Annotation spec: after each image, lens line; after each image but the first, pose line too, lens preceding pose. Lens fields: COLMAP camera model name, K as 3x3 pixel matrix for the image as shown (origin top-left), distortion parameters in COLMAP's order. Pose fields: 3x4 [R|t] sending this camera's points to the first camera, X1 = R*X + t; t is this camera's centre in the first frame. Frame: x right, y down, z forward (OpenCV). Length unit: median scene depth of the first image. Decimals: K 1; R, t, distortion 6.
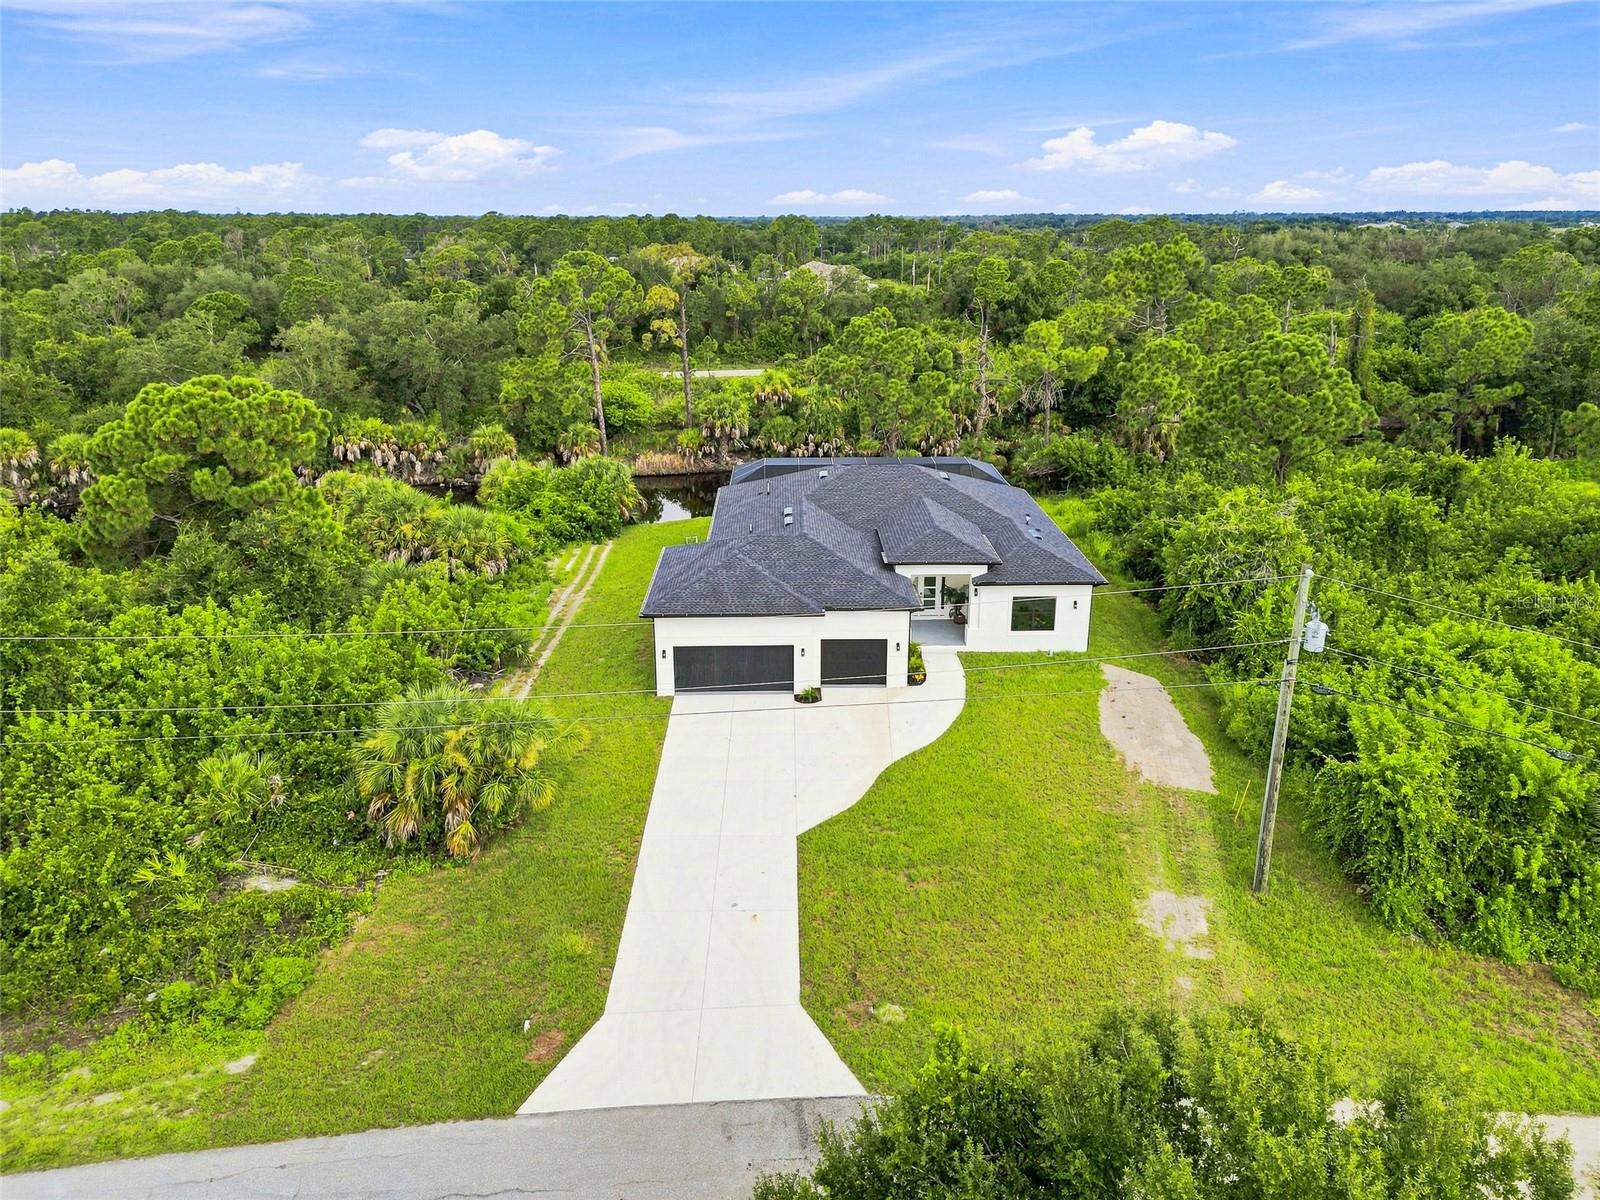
lens RADIAL K [[1119.4, 0, 797.4], [0, 1119.4, 585.3], [0, 0, 1]] dist [0.092014, -0.087514]
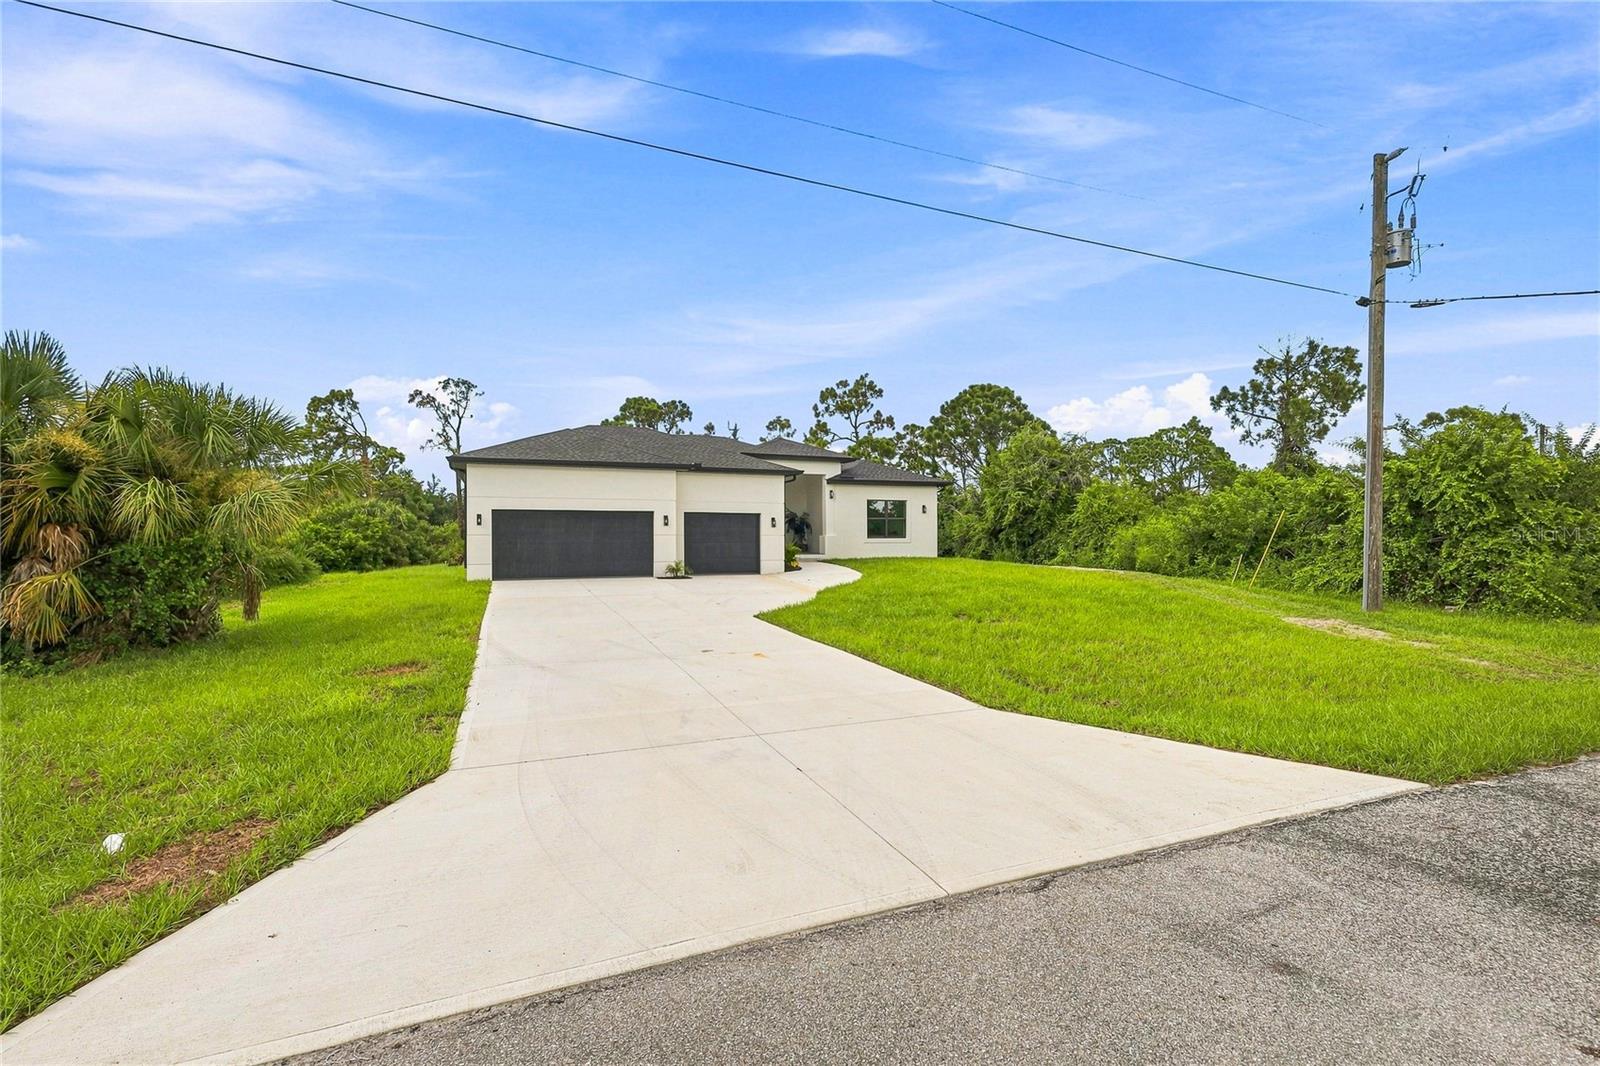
lens RADIAL K [[757.8, 0, 800.0], [0, 757.8, 533.0], [0, 0, 1]] dist [0.002678, 0.000008]
pose [[0.936322, 0.005038, 0.351108, -0.061726], [0.107067, 0.948187, -0.299129, 0.155788], [-0.334423, 0.317673, 0.887268, 0.311917]]
